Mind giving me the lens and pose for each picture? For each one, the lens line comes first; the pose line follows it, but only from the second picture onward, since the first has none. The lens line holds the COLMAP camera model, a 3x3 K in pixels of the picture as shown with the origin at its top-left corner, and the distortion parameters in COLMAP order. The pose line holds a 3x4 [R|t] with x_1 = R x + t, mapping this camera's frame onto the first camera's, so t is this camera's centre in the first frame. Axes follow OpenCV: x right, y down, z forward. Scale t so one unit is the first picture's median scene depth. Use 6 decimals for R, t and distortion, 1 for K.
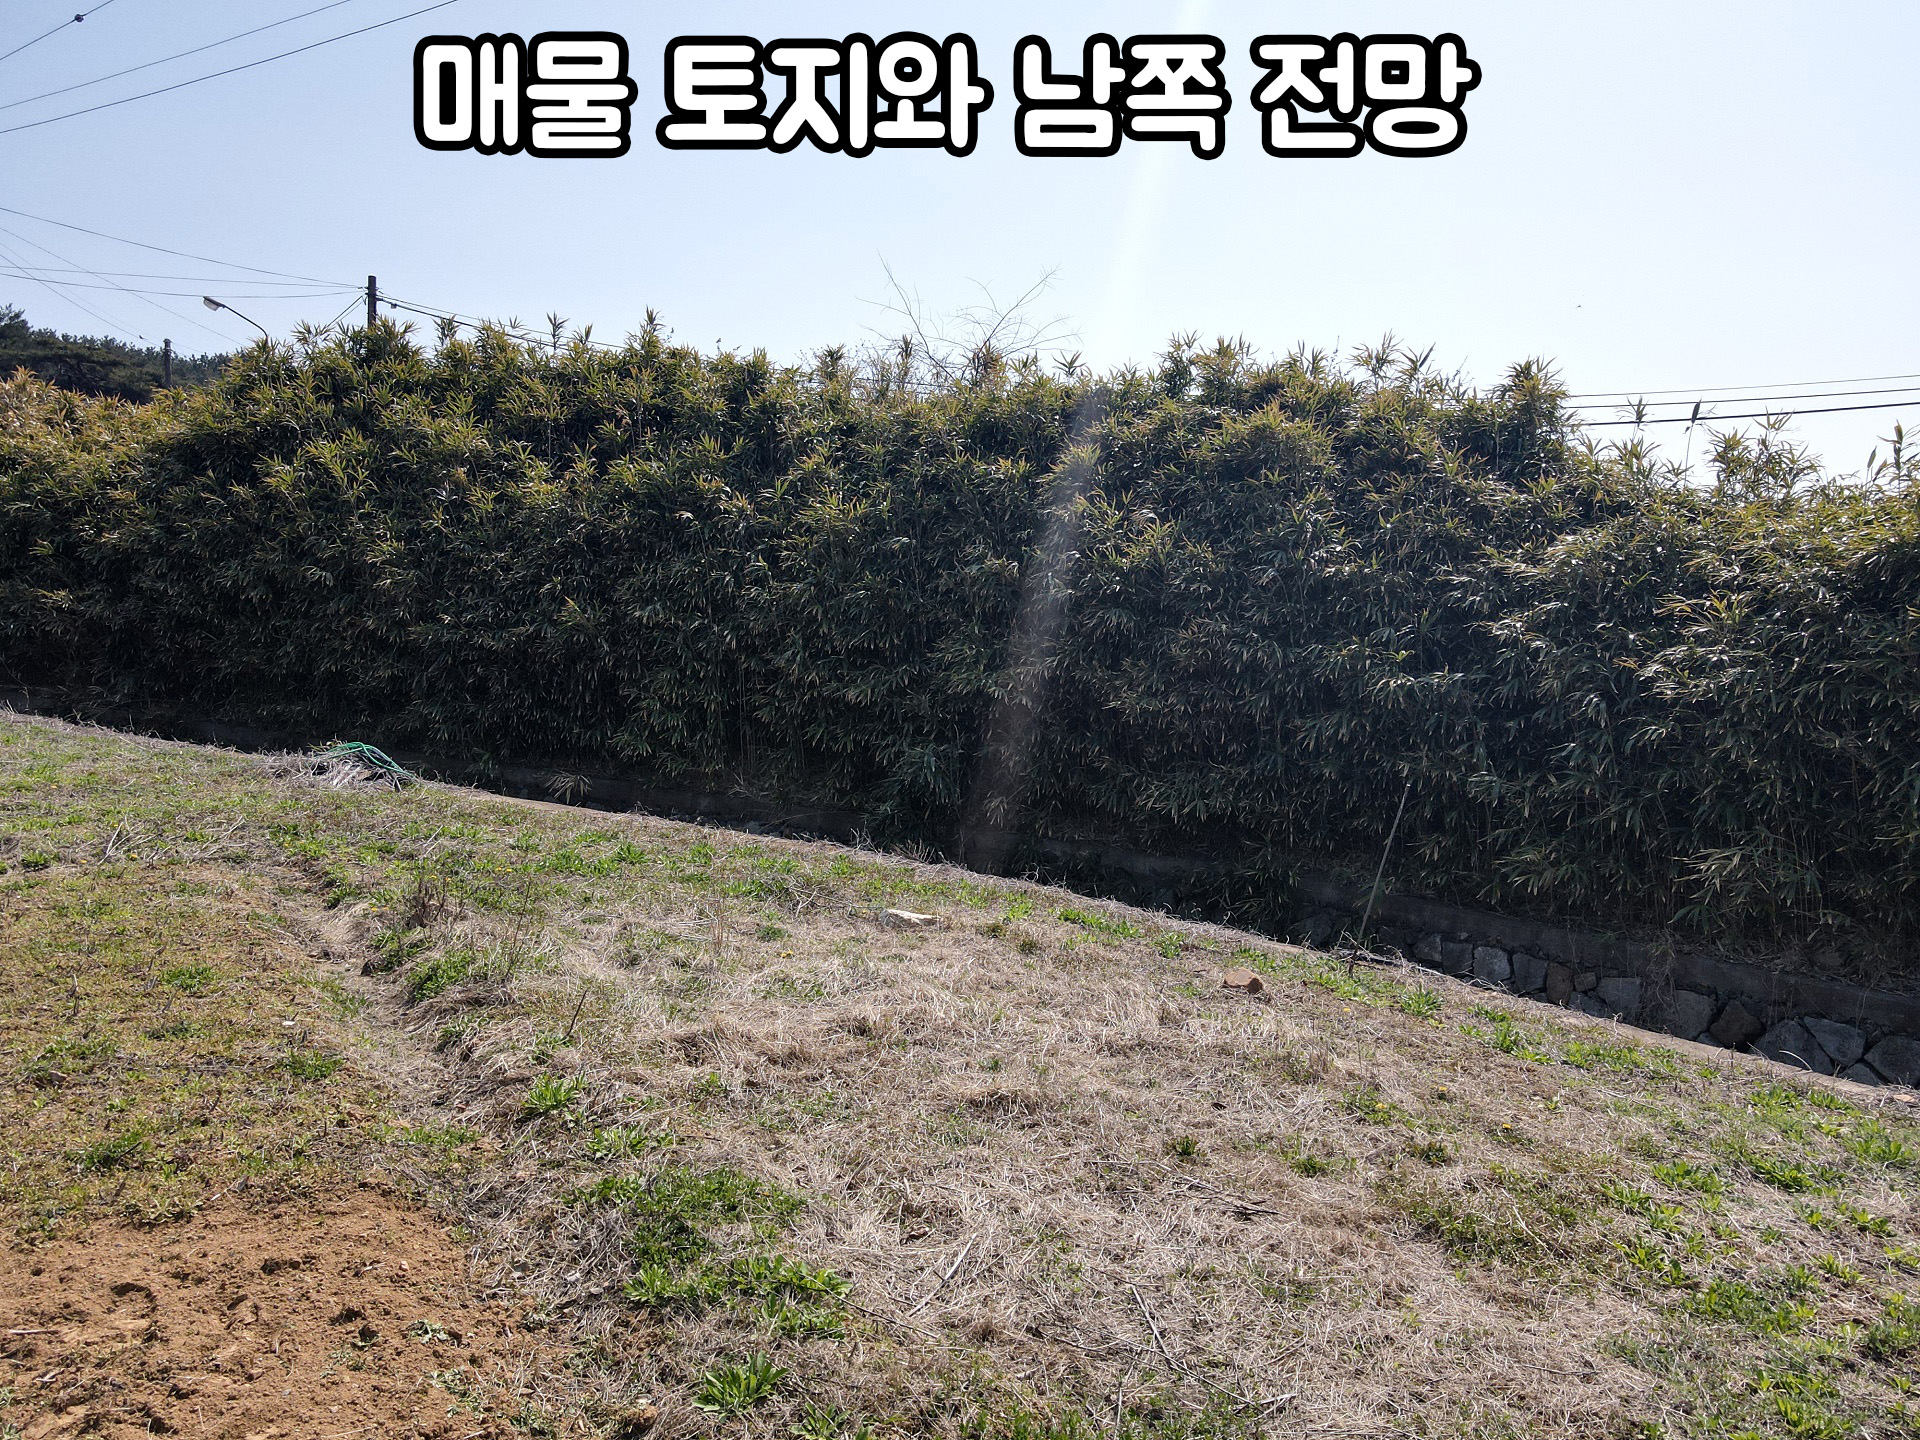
lens RADIAL K [[1396.4, 0, 960.0], [0, 1396.4, 720.0], [0, 0, 1]] dist [0.016342, 0.002132]
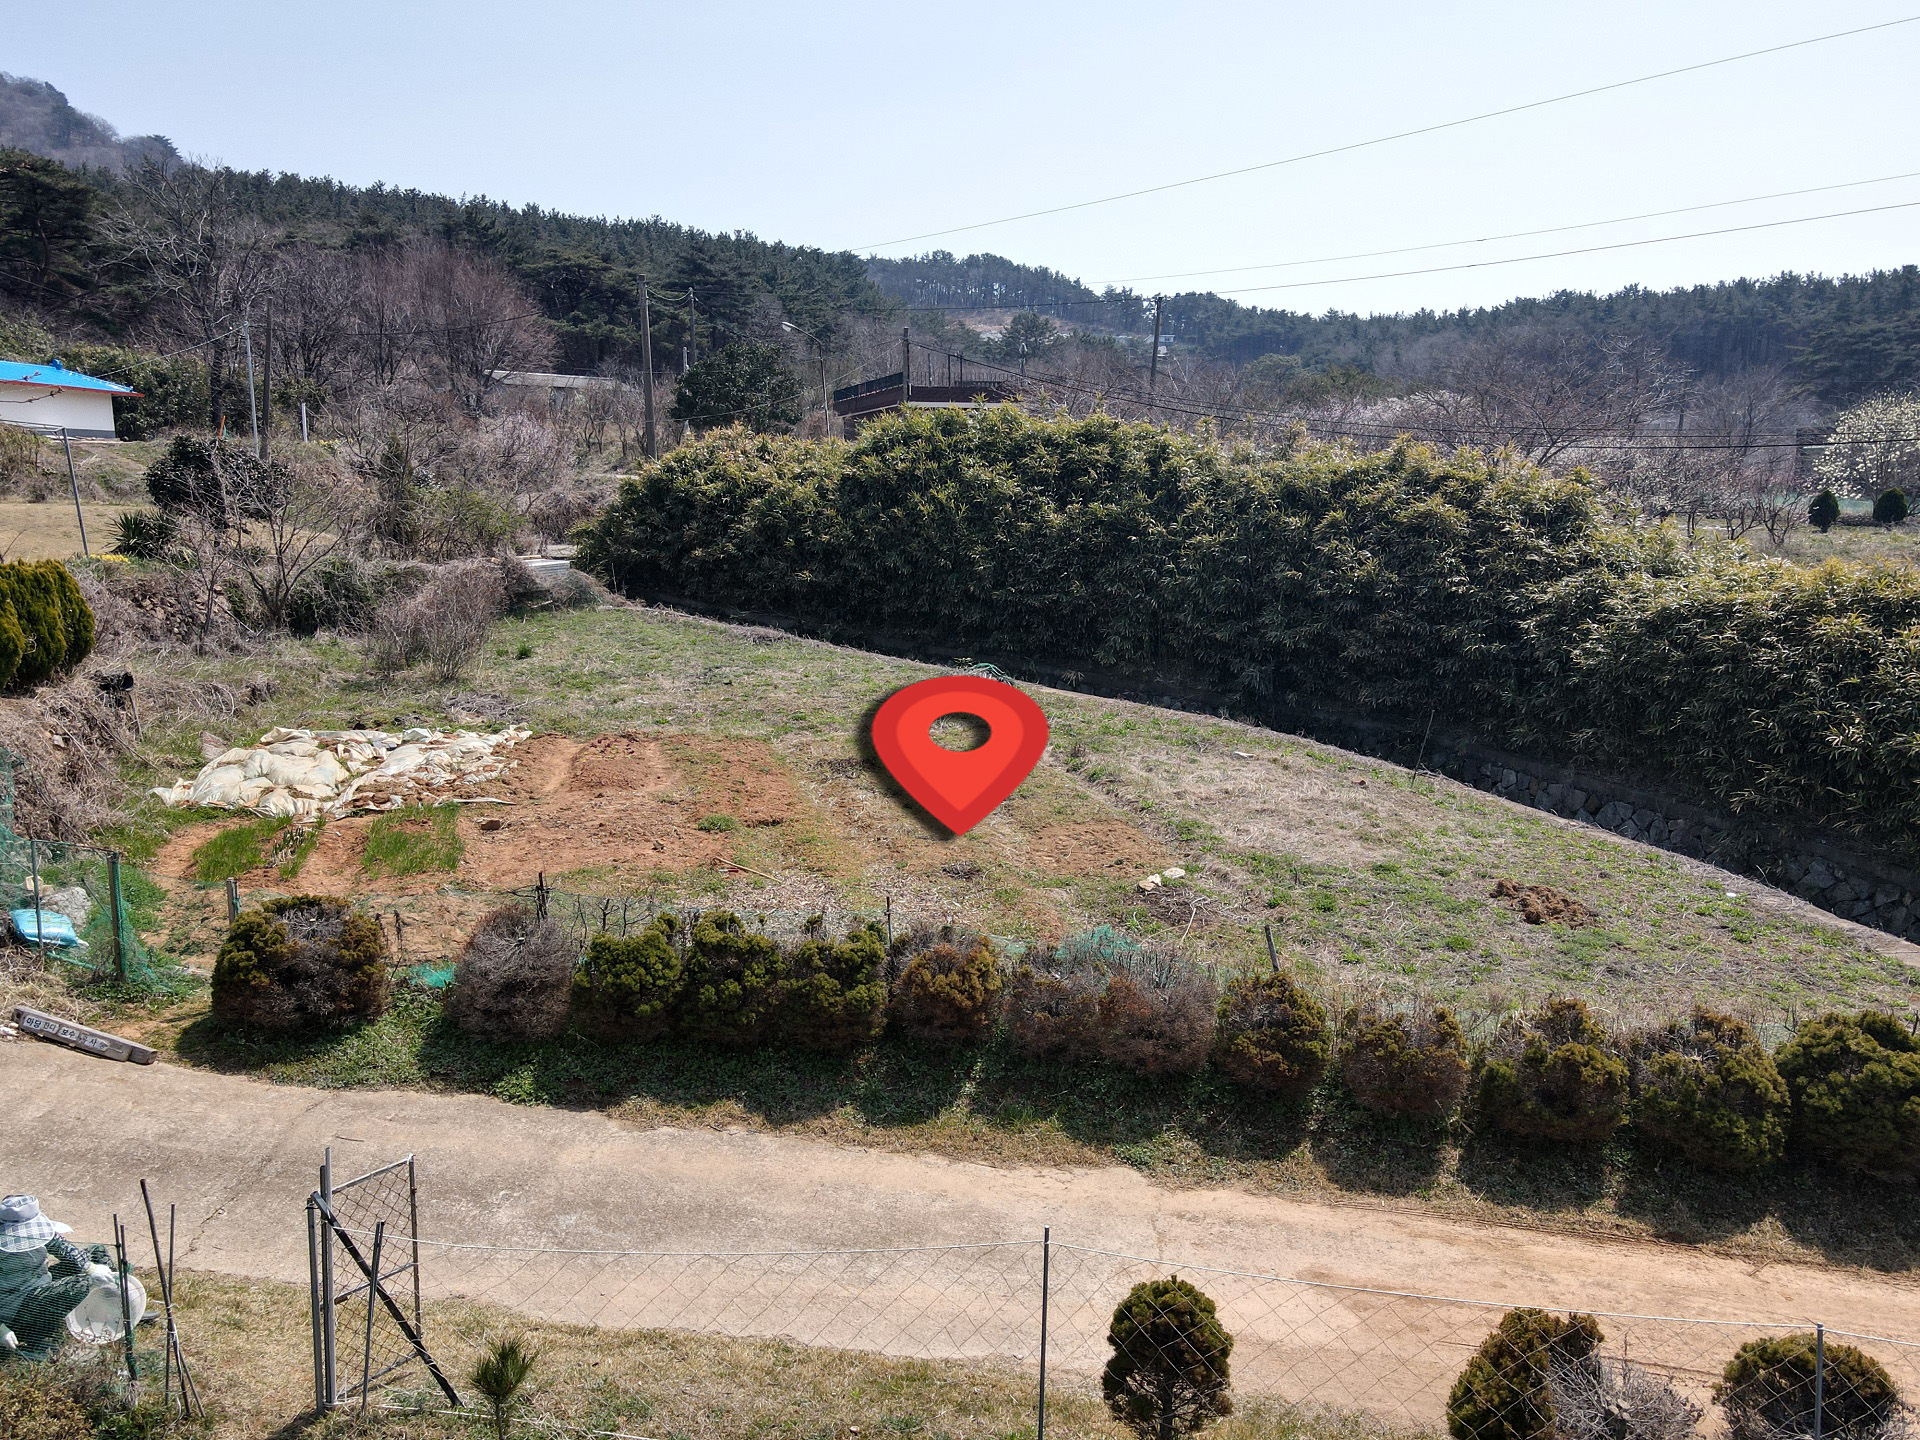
lens RADIAL K [[1396.4, 0, 960.0], [0, 1396.4, 720.0], [0, 0, 1]] dist [0.016342, 0.002132]
pose [[0.969066, 0.014862, -0.246352, 0.066684], [0.021625, 0.989233, 0.144746, -0.224179], [0.245851, -0.145595, 0.958311, -1.170561]]
